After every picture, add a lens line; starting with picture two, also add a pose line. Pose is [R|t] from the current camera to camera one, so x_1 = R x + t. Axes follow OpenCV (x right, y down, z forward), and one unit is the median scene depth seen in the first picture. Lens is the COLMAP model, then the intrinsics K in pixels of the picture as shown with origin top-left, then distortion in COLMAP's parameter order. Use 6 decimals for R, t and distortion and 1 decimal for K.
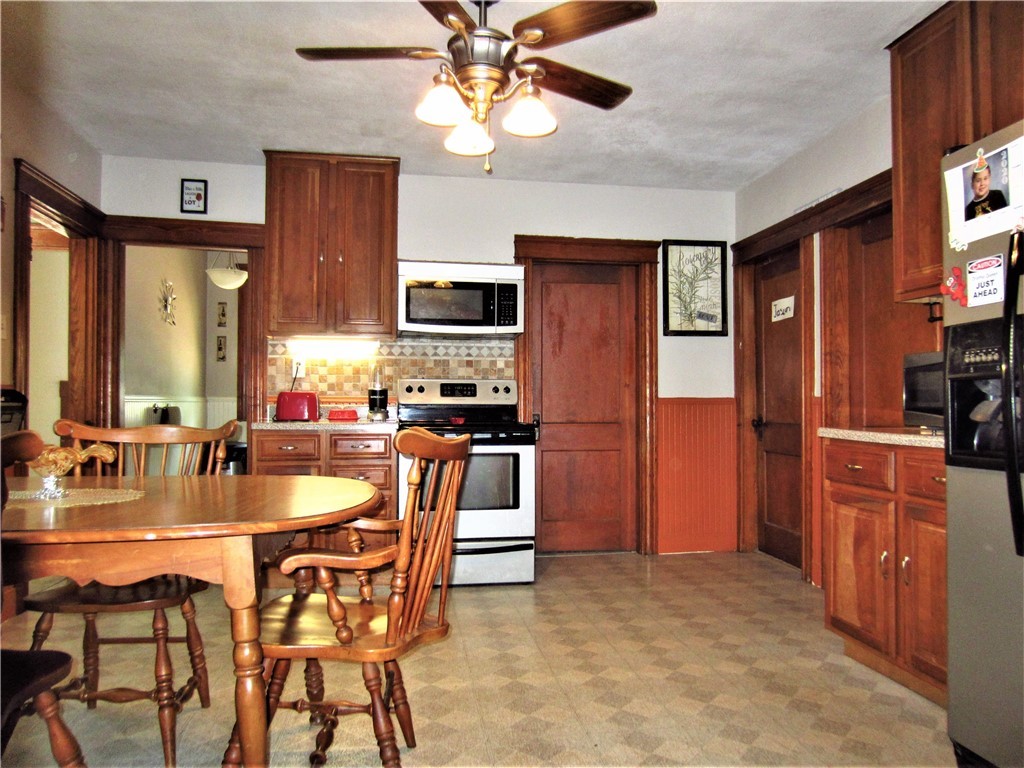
lens RADIAL K [[722.4, 0, 512.0], [0, 722.4, 384.0], [0, 0, 1]] dist [-0.016476, 0.001579]
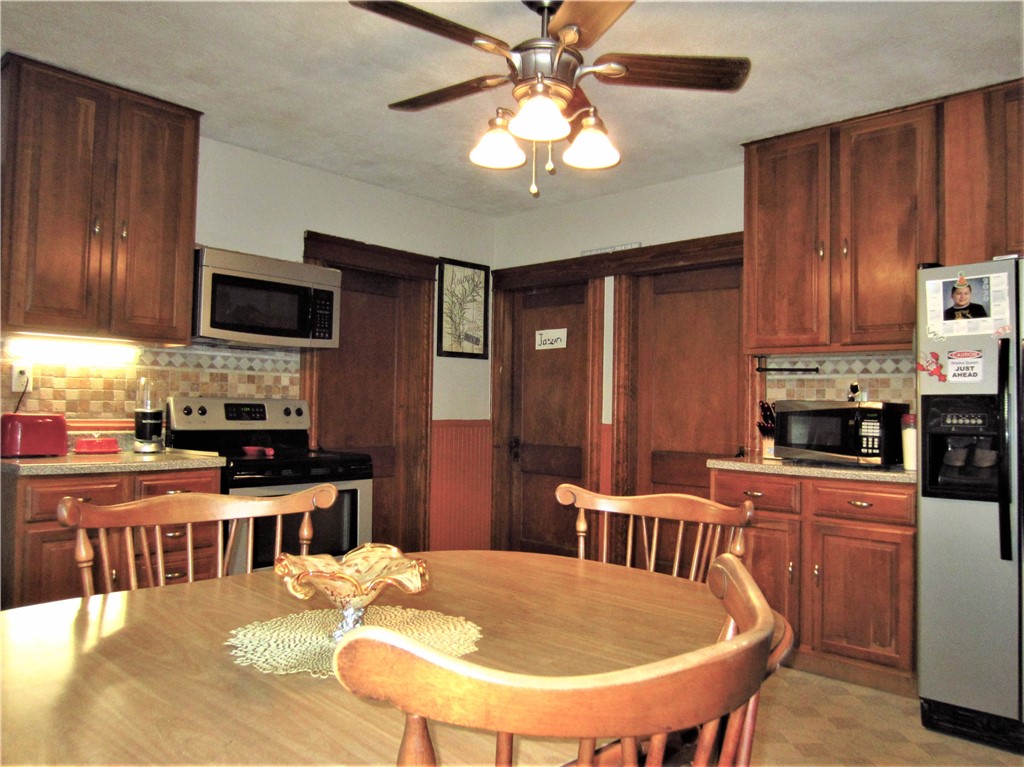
lens RADIAL K [[758.5, 0, 512.0], [0, 758.5, 383.5], [0, 0, 1]] dist [-0.019944, -0.002773]
pose [[0.786384, 0.031594, 0.616929, -0.362024], [-0.032751, 0.999419, -0.009435, -0.025289], [-0.616869, -0.012786, 0.786962, 0.145539]]
